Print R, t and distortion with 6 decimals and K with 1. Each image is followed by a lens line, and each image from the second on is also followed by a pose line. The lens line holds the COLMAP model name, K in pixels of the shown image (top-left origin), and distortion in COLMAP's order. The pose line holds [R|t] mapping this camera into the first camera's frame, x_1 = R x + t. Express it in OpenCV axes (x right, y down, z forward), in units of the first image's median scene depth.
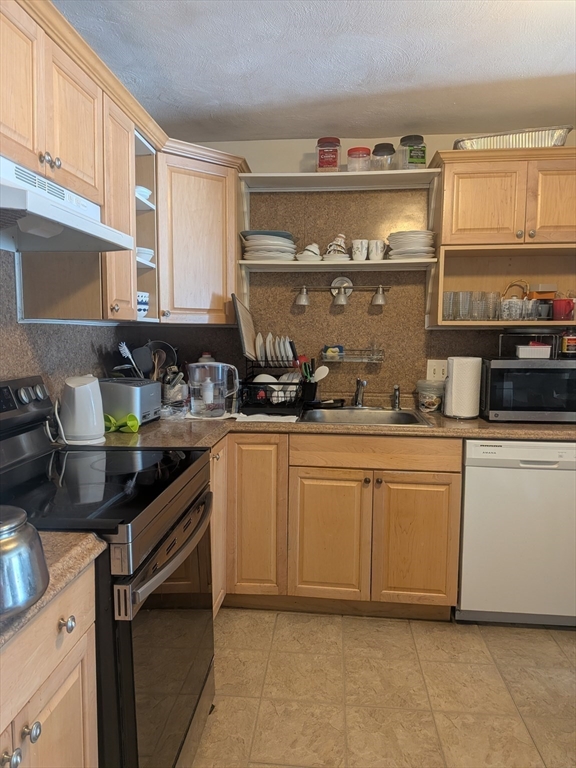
lens RADIAL K [[552.0, 0, 282.9], [0, 552.0, 380.9], [0, 0, 1]] dist [0.089854, -0.135708]
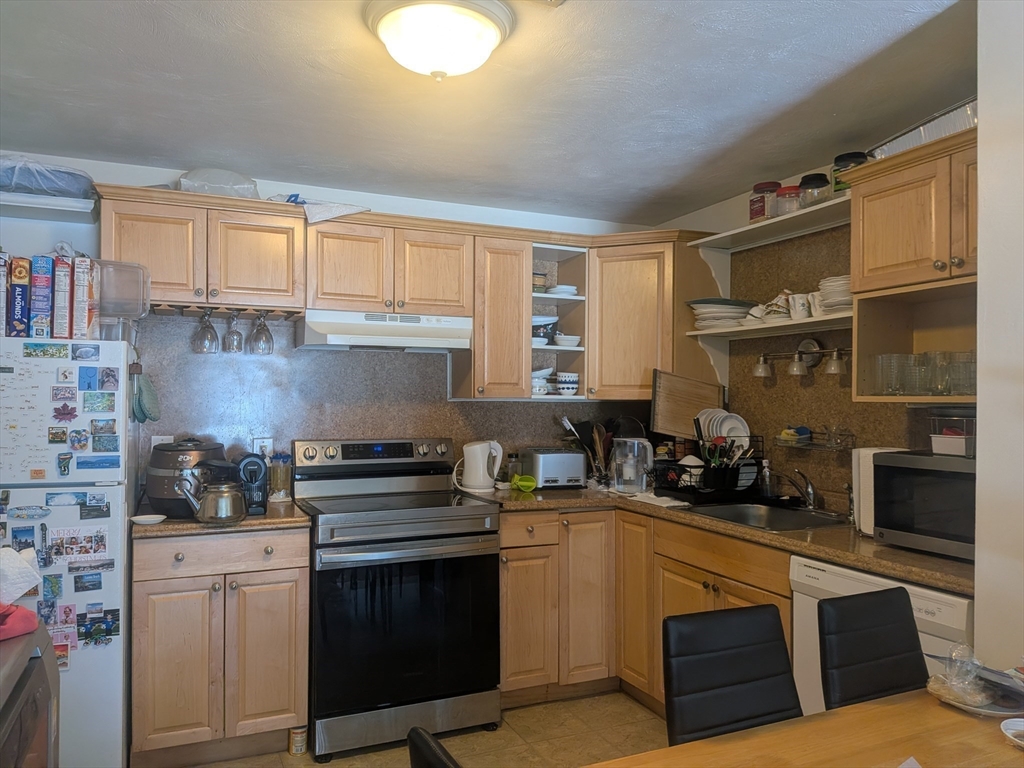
lens RADIAL K [[735.9, 0, 504.6], [0, 735.9, 392.3], [0, 0, 1]] dist [0.089854, -0.135708]
pose [[0.494669, -0.009551, -0.869029, 0.927434], [-0.080226, 0.995168, -0.056604, -0.022453], [0.865371, 0.097719, 0.491512, 0.138487]]
